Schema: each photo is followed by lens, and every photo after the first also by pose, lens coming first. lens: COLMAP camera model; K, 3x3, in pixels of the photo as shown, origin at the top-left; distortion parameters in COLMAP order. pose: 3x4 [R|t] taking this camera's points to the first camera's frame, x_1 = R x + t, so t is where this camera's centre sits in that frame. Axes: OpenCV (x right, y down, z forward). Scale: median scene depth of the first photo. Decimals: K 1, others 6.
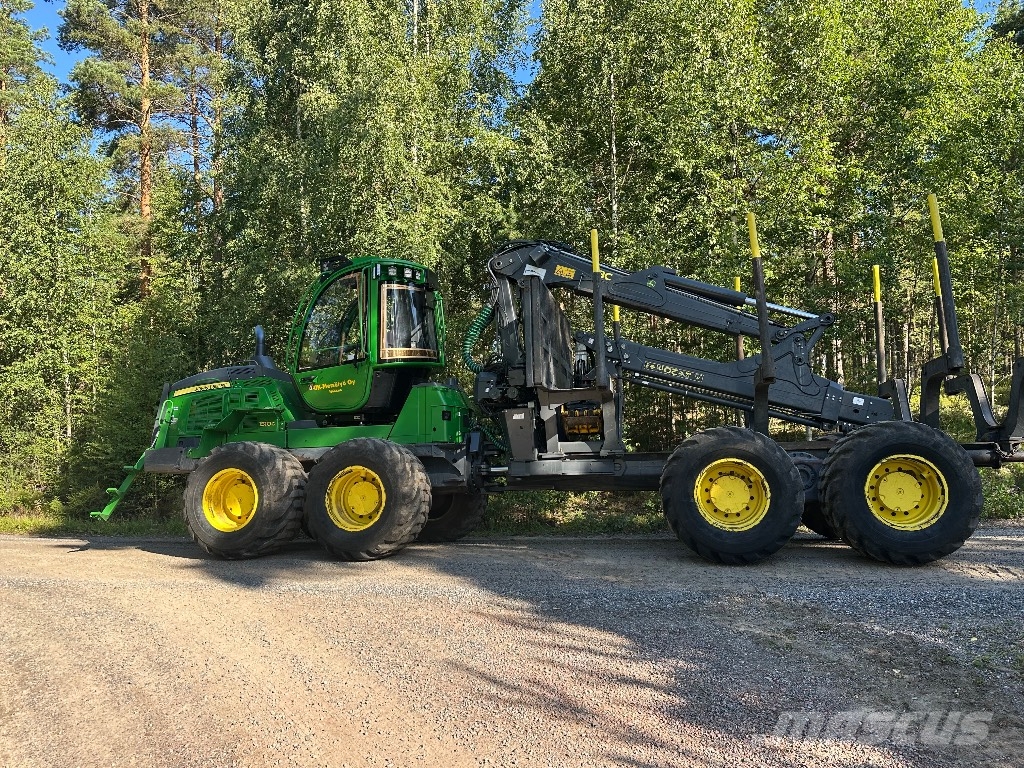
lens RADIAL K [[711.4, 0, 506.4], [0, 711.4, 390.3], [0, 0, 1]] dist [-0.003467, -0.008494]
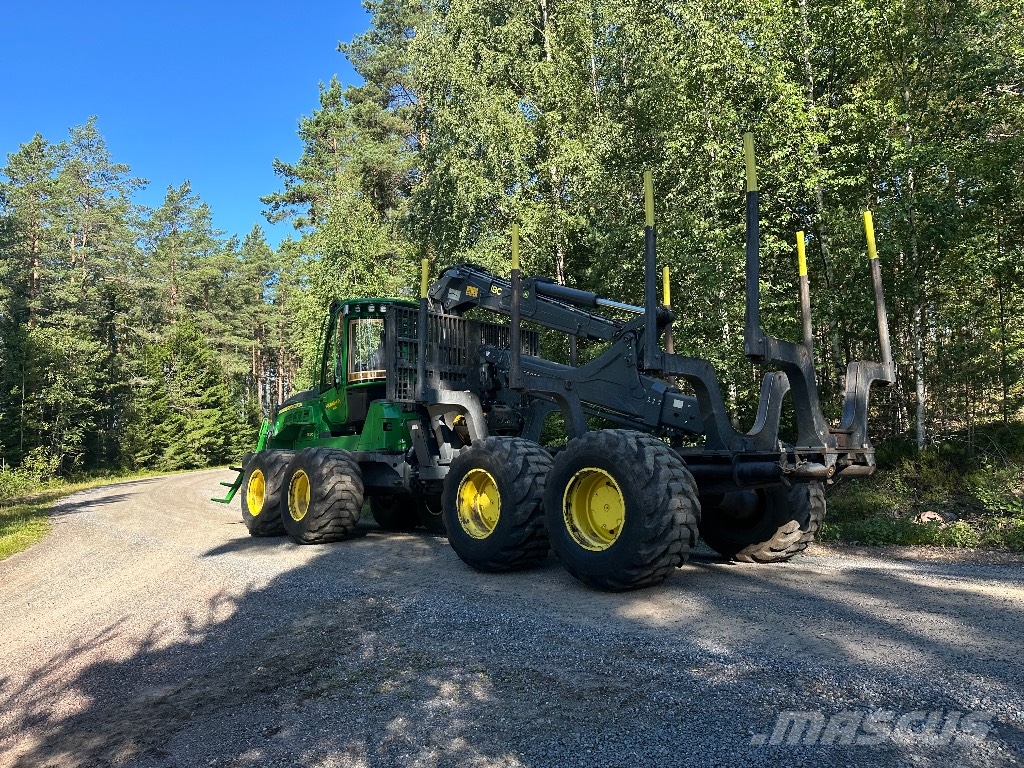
lens RADIAL K [[709.9, 0, 510.6], [0, 709.9, 373.1], [0, 0, 1]] dist [0.052295, -0.044877]
pose [[0.824548, -0.059020, -0.562706, 0.764920], [0.048743, 0.998257, -0.033279, -0.003702], [0.563689, 0.000012, 0.825987, 0.144201]]
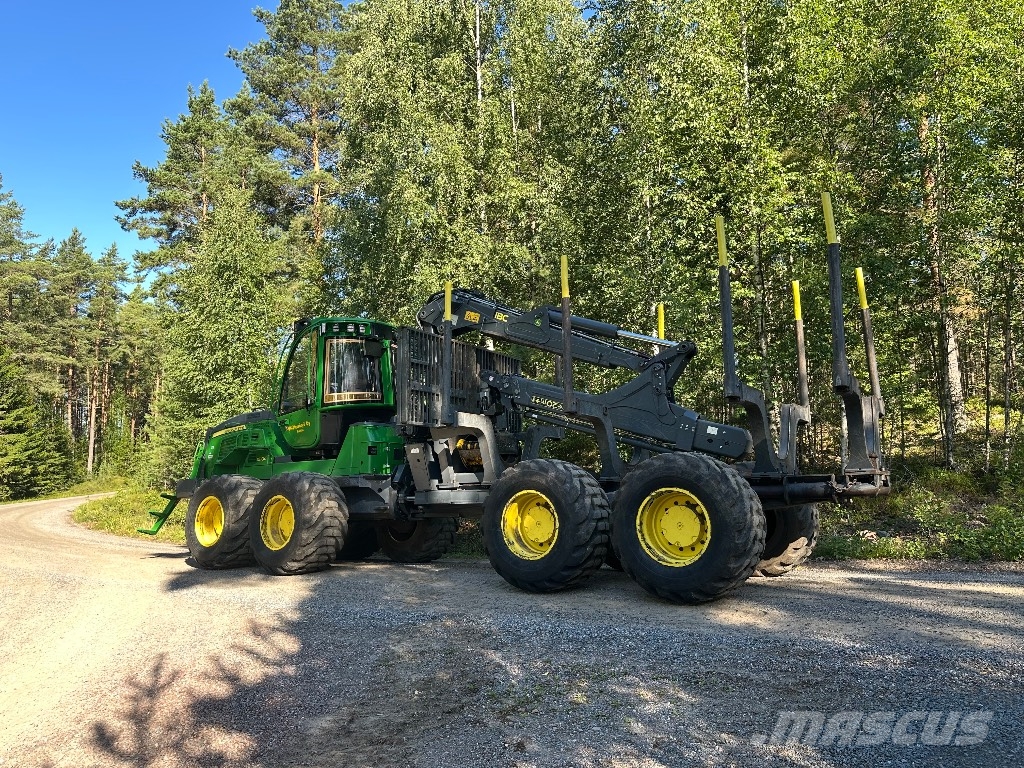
lens RADIAL K [[709.9, 0, 508.6], [0, 709.9, 380.1], [0, 0, 1]] dist [0.052295, -0.044877]
pose [[0.932956, -0.047880, -0.356792, 0.544001], [0.028425, 0.997819, -0.059575, -0.002940], [0.358867, 0.045439, 0.932282, 0.006249]]
